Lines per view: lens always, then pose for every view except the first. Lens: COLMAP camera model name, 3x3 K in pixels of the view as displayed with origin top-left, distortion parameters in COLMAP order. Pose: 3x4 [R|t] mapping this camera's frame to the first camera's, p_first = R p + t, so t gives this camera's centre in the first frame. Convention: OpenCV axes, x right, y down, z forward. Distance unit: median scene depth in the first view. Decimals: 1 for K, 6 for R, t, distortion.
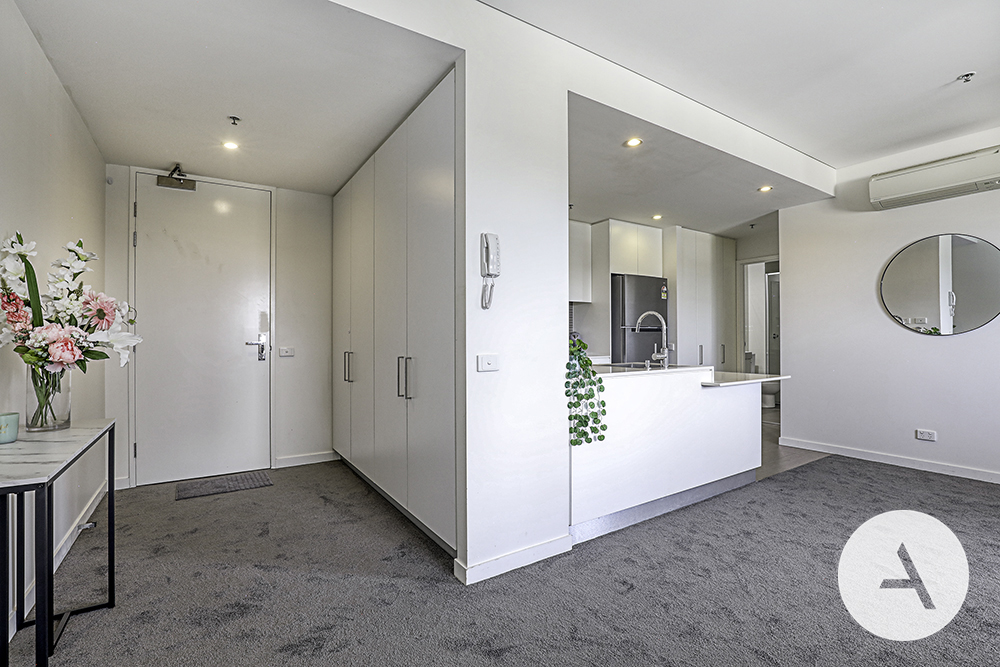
lens RADIAL K [[457.2, 0, 502.8], [0, 457.2, 338.9], [0, 0, 1]] dist [-0.031719, 0.006605]
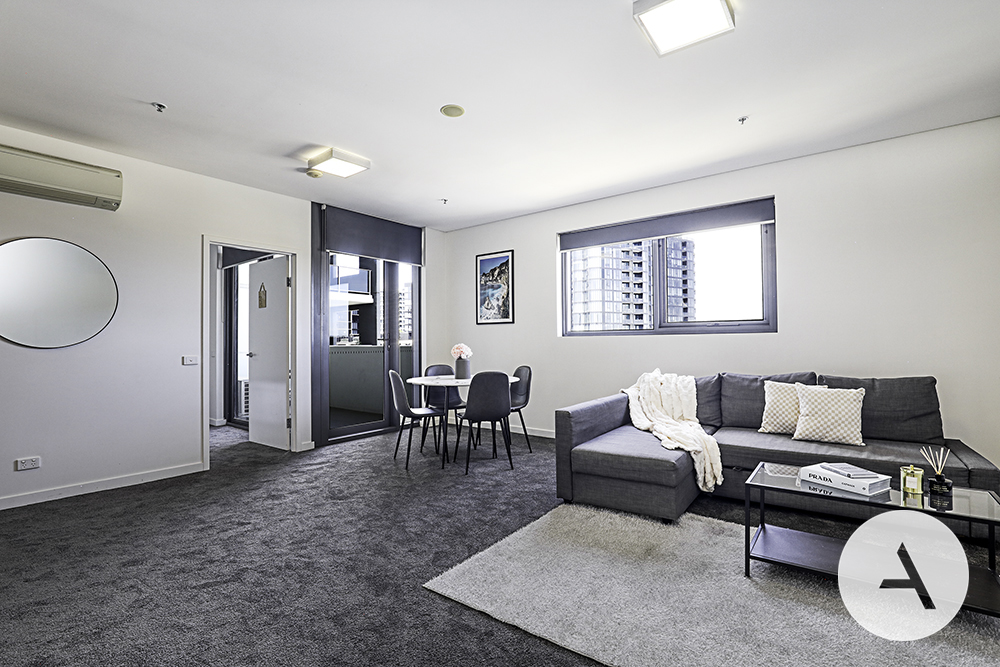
lens RADIAL K [[457.2, 0, 502.8], [0, 457.2, 338.9], [0, 0, 1]] dist [-0.031719, 0.006605]
pose [[-0.342345, 0.022145, 0.939313, -0.230432], [0.013420, 0.999735, -0.018679, 0.003498], [-0.939478, 0.006212, -0.342552, 0.550863]]
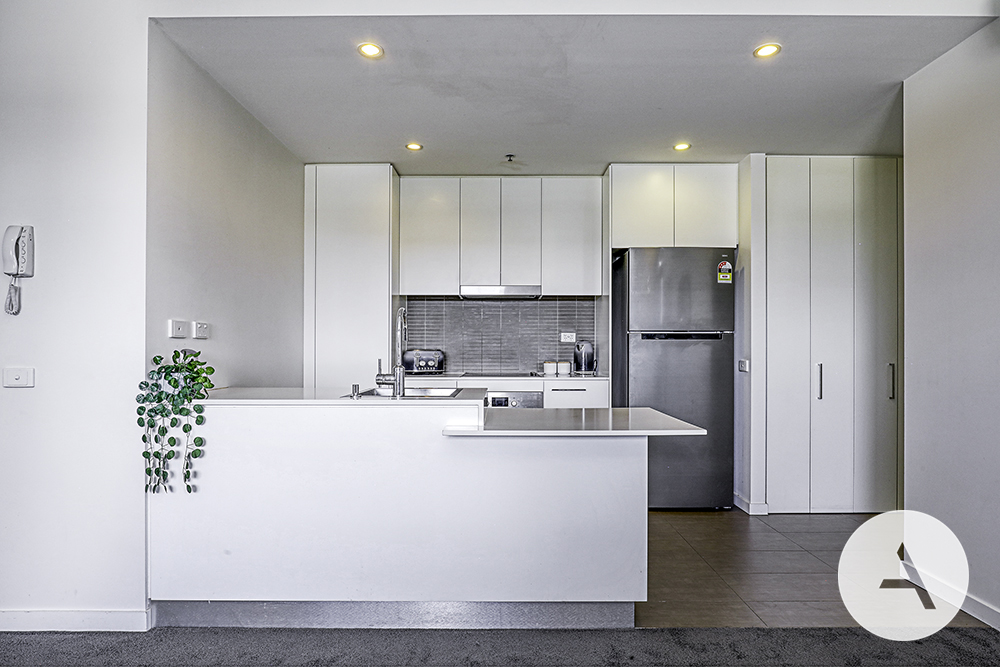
lens RADIAL K [[560.2, 0, 500.0], [0, 560.2, 352.0], [0, 0, 1]] dist [-0.005296, -0.000386]
pose [[0.835288, 0.010377, -0.549715, 1.017826], [-0.007328, 0.999943, 0.007741, -0.007799], [0.549764, -0.002438, 0.835317, 0.492360]]
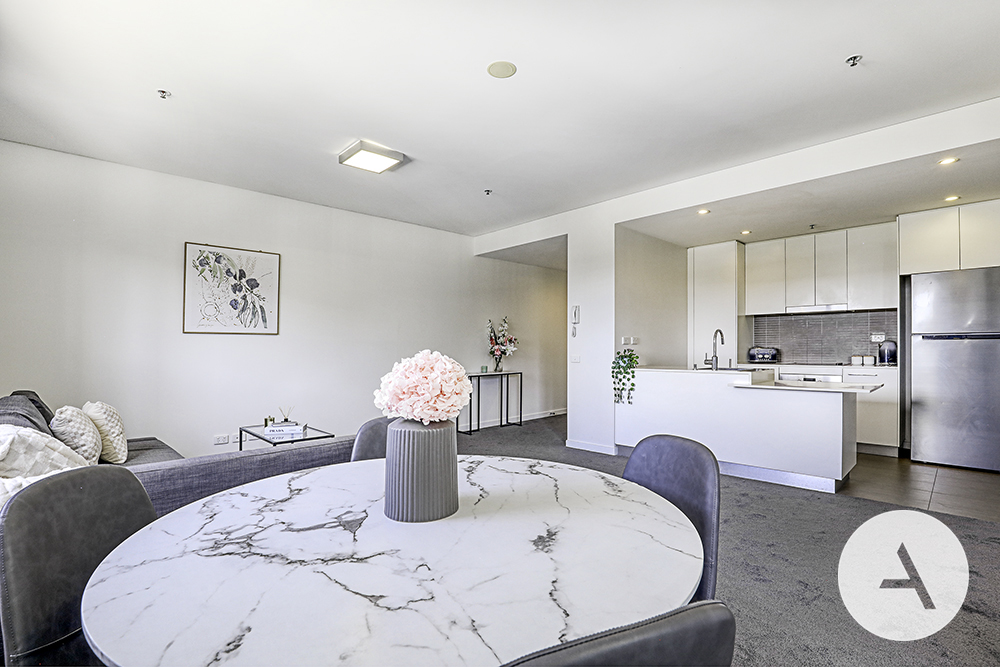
lens RADIAL K [[457.2, 0, 502.8], [0, 457.2, 338.9], [0, 0, 1]] dist [-0.031719, 0.006605]
pose [[0.187374, -0.011304, -0.982224, 1.799583], [0.003096, 0.999936, -0.010918, -0.022656], [0.982284, -0.000995, 0.187397, 0.130345]]
